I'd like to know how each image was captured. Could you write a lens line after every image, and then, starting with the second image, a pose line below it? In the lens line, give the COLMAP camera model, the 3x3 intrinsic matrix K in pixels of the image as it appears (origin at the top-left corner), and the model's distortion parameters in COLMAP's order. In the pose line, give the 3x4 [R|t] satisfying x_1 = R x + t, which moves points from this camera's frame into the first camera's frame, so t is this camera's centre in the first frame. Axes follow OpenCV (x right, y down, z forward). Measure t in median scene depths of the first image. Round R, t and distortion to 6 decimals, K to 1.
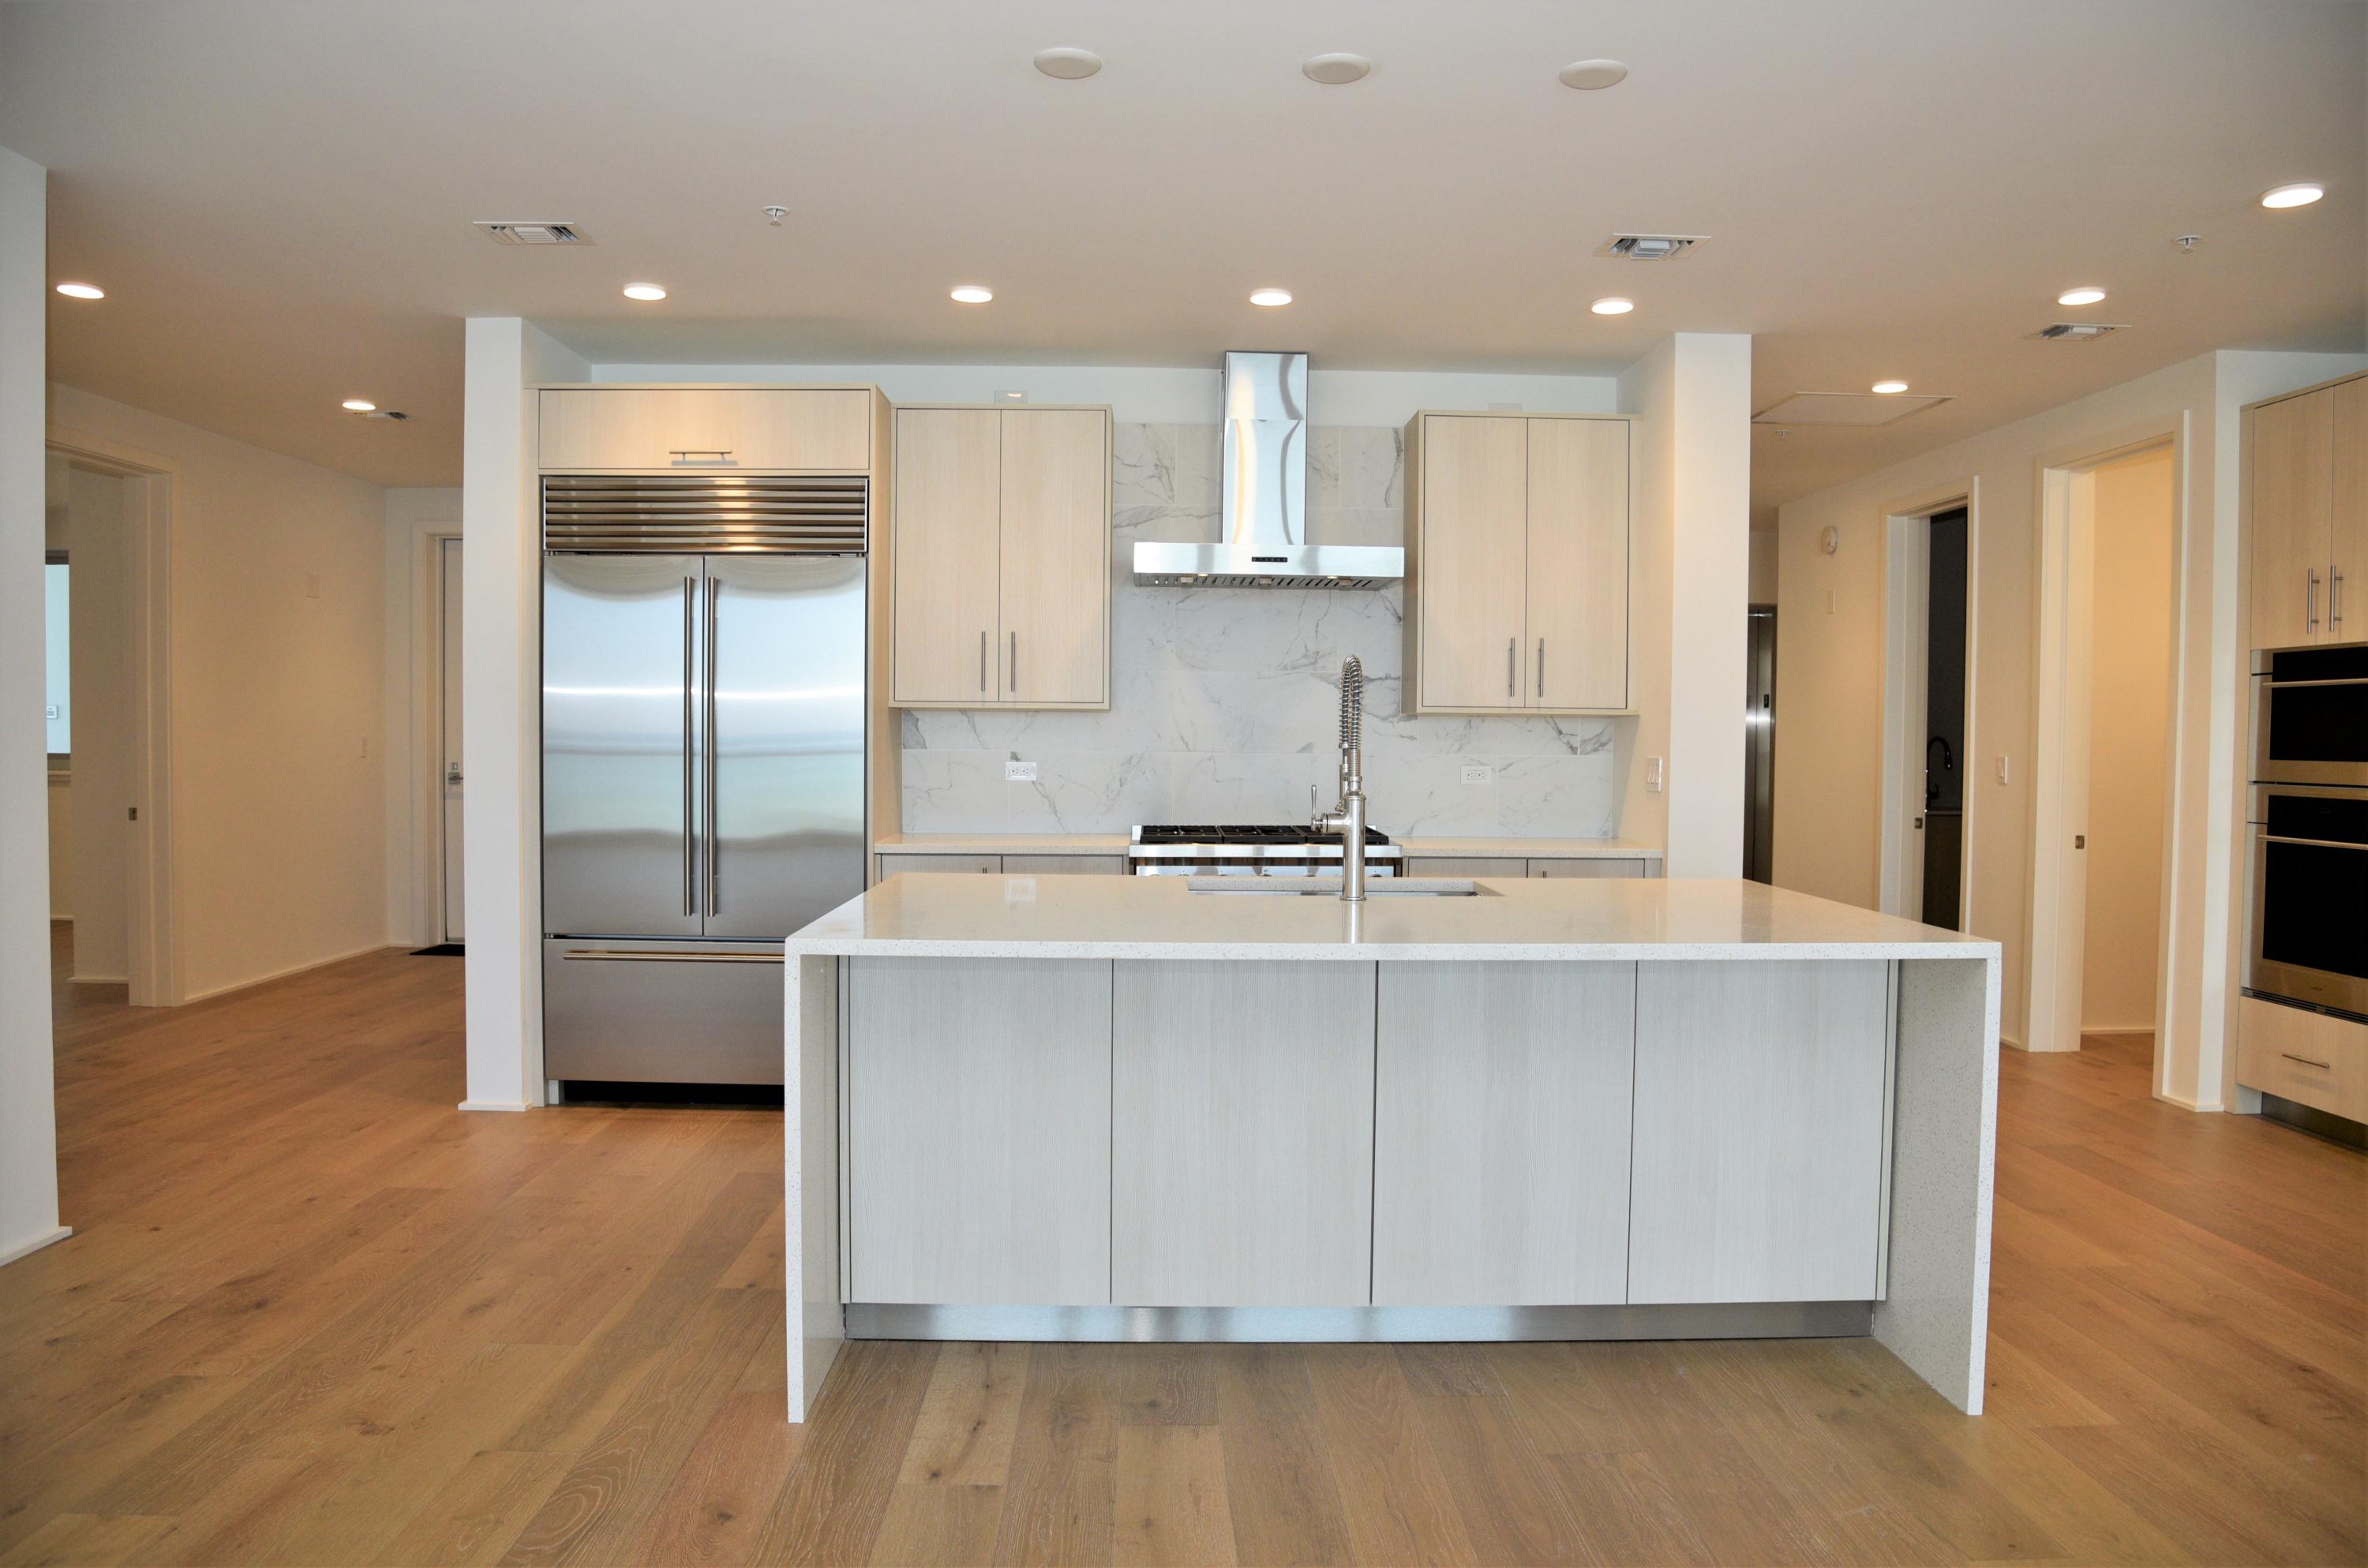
lens RADIAL K [[1659.1, 0, 1184.0], [0, 1659.1, 784.0], [0, 0, 1]] dist [-0.124653, 0.078324]
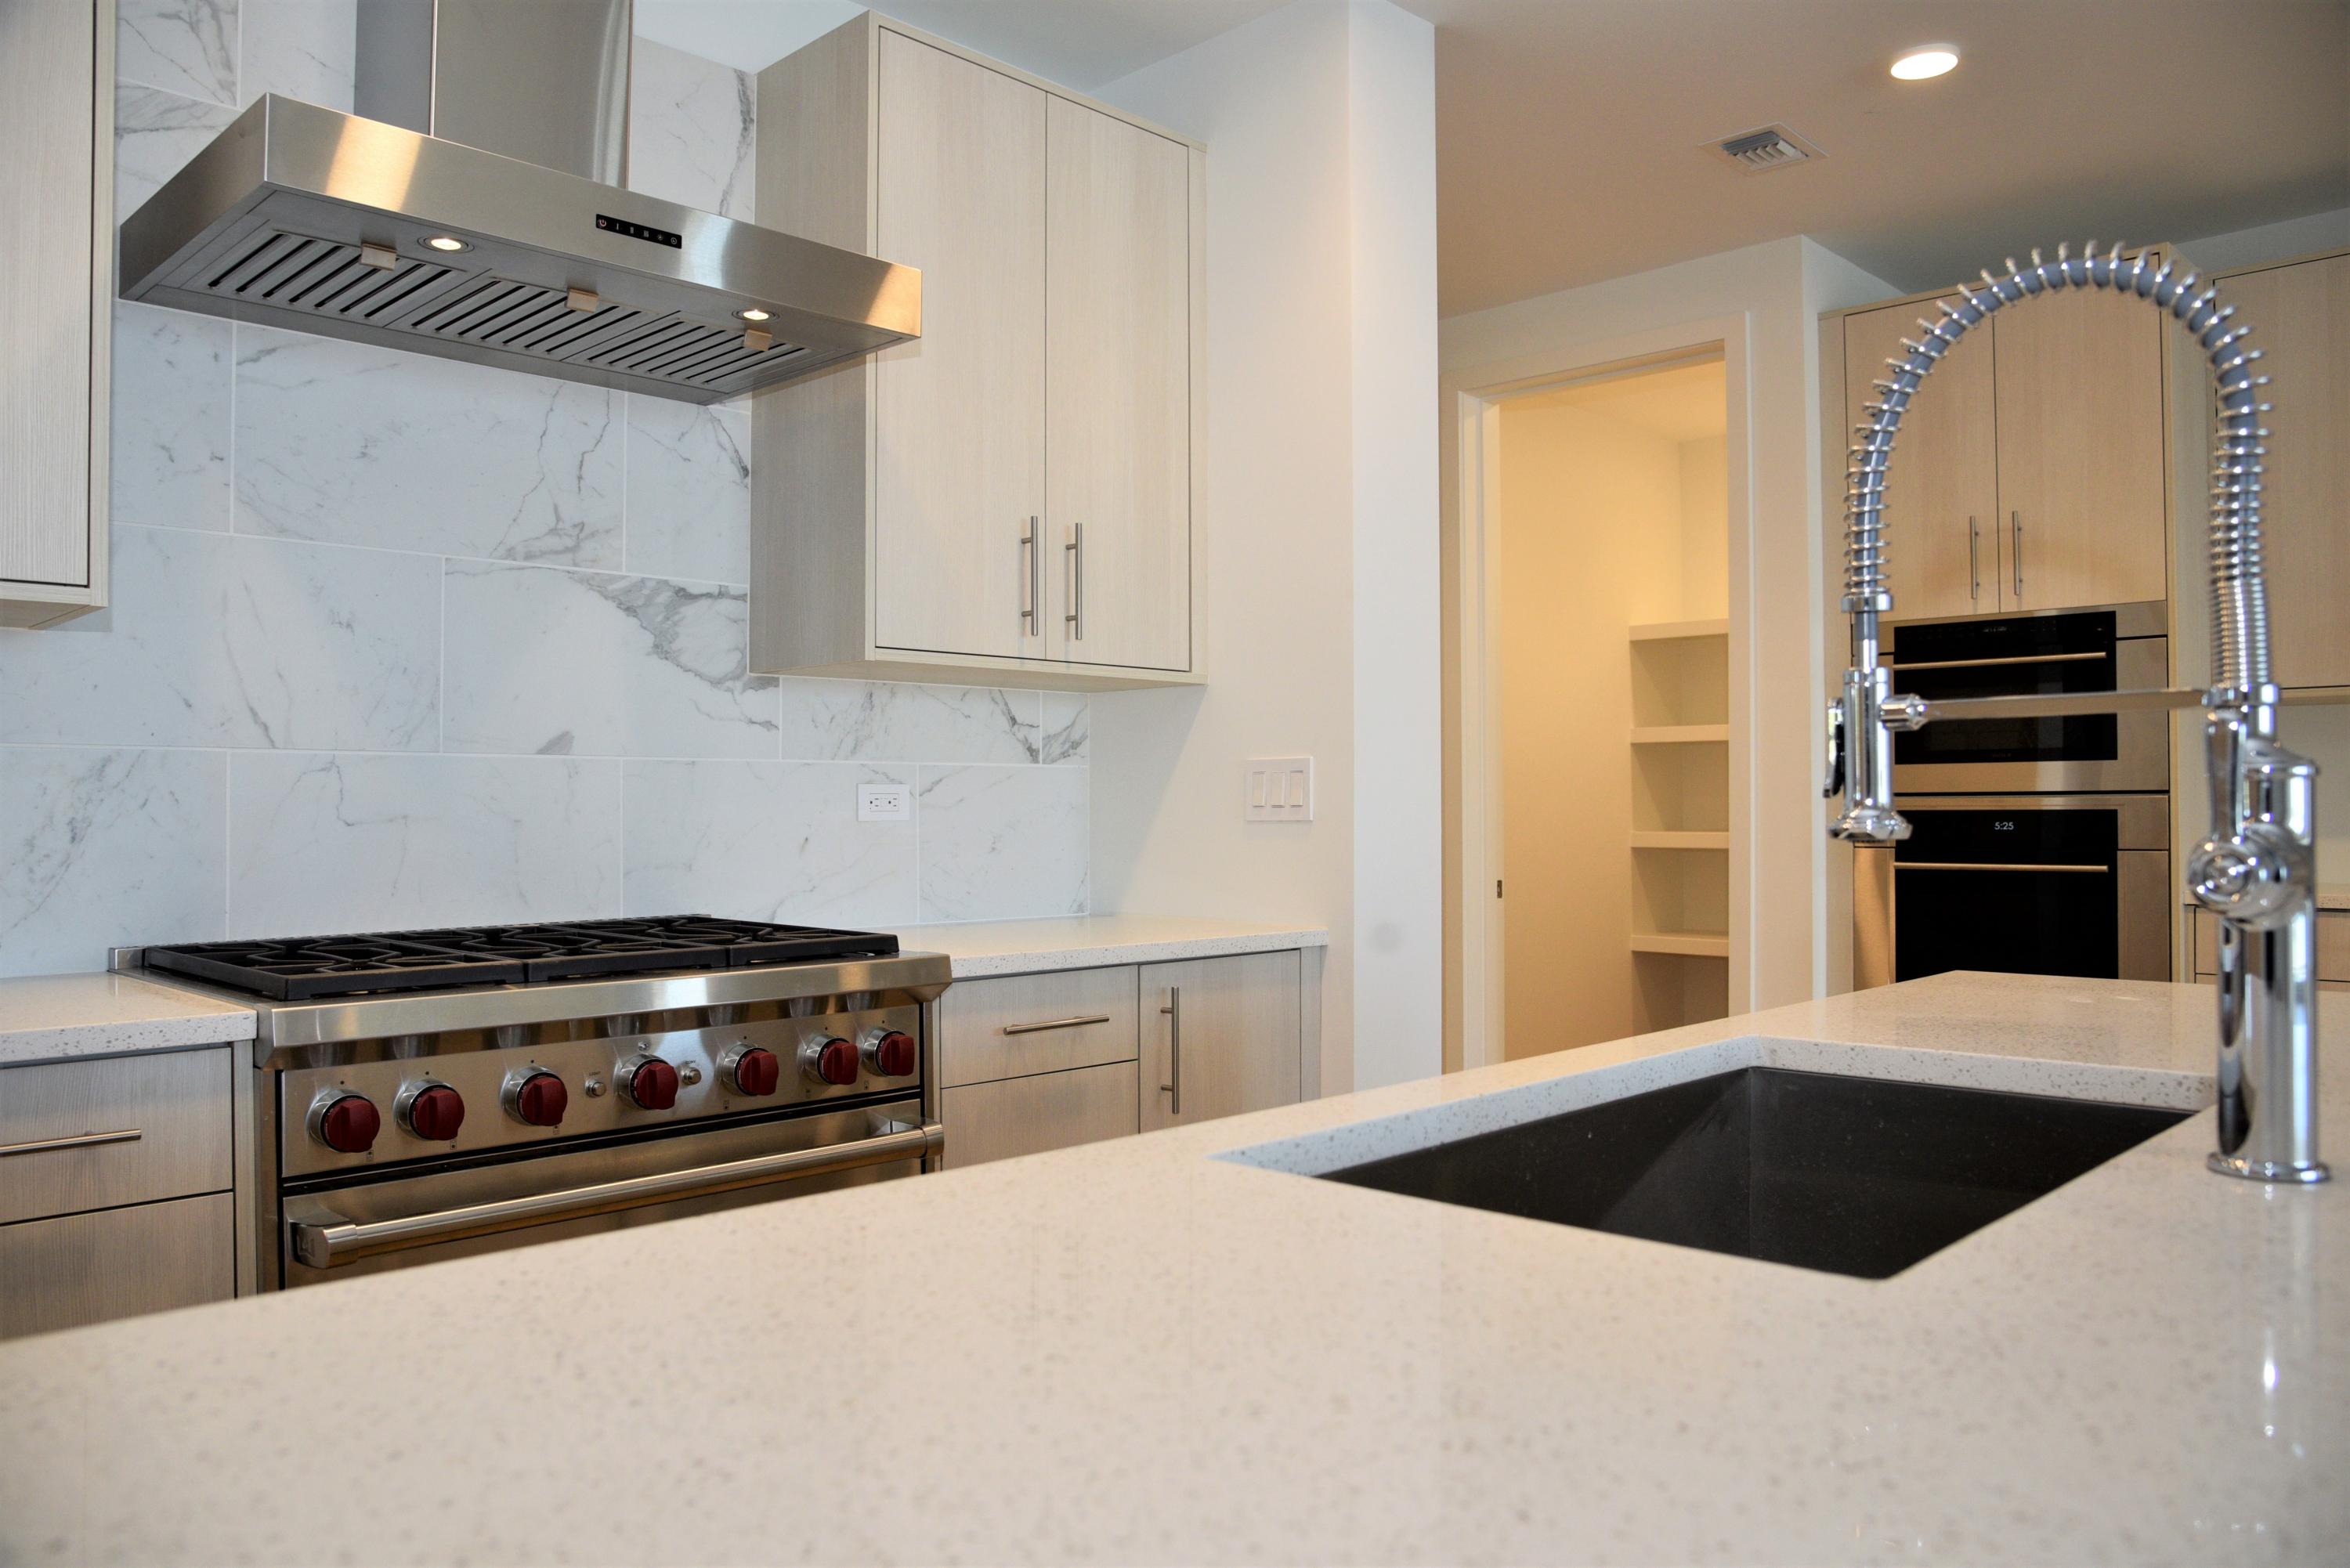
lens RADIAL K [[1717.0, 0, 1184.6], [0, 1717.0, 785.8], [0, 0, 1]] dist [-0.106386, 0.091475]
pose [[0.710458, -0.001719, 0.703737, -0.135691], [0.031751, 0.999057, -0.029613, 0.008448], [-0.703023, 0.043383, 0.709843, 0.644082]]
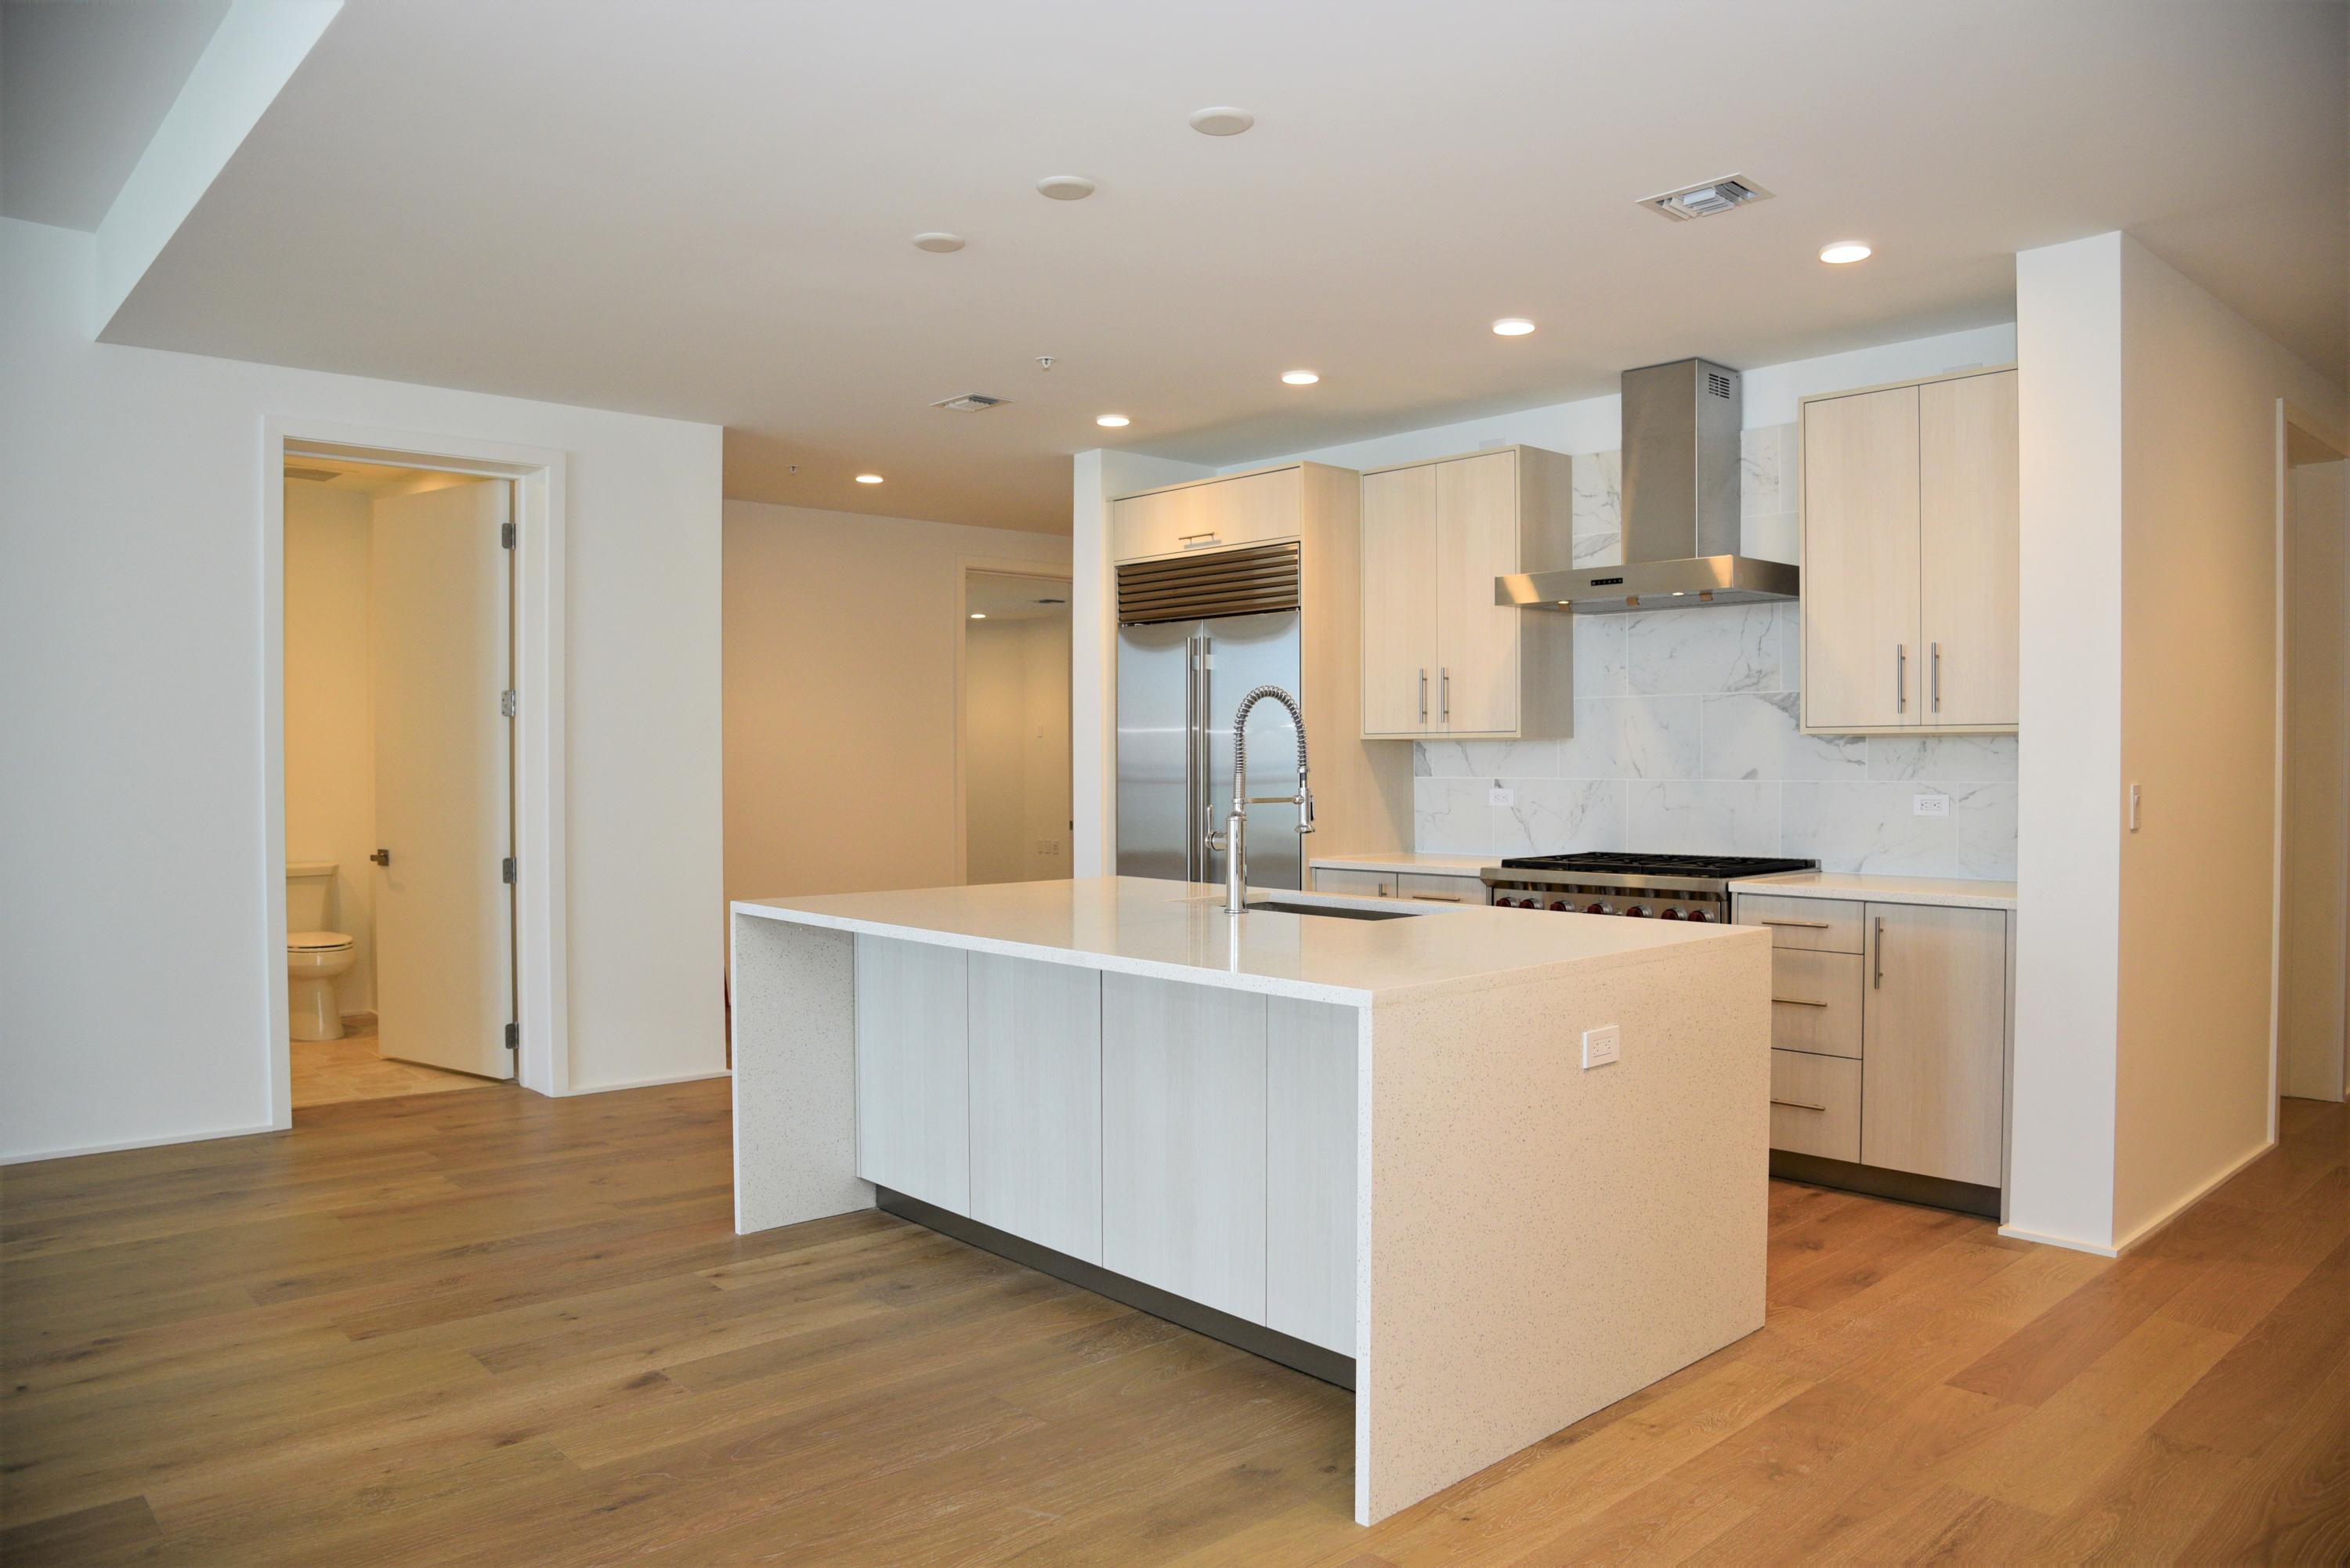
lens RADIAL K [[1613.7, 0, 1175.0], [0, 1613.7, 784.0], [0, 0, 1]] dist [-0.116666, 0.060095]
pose [[0.655905, 0.000536, -0.754843, 0.602857], [-0.015308, 0.999804, -0.012591, -0.000256], [0.754688, 0.019813, 0.655785, 0.191691]]
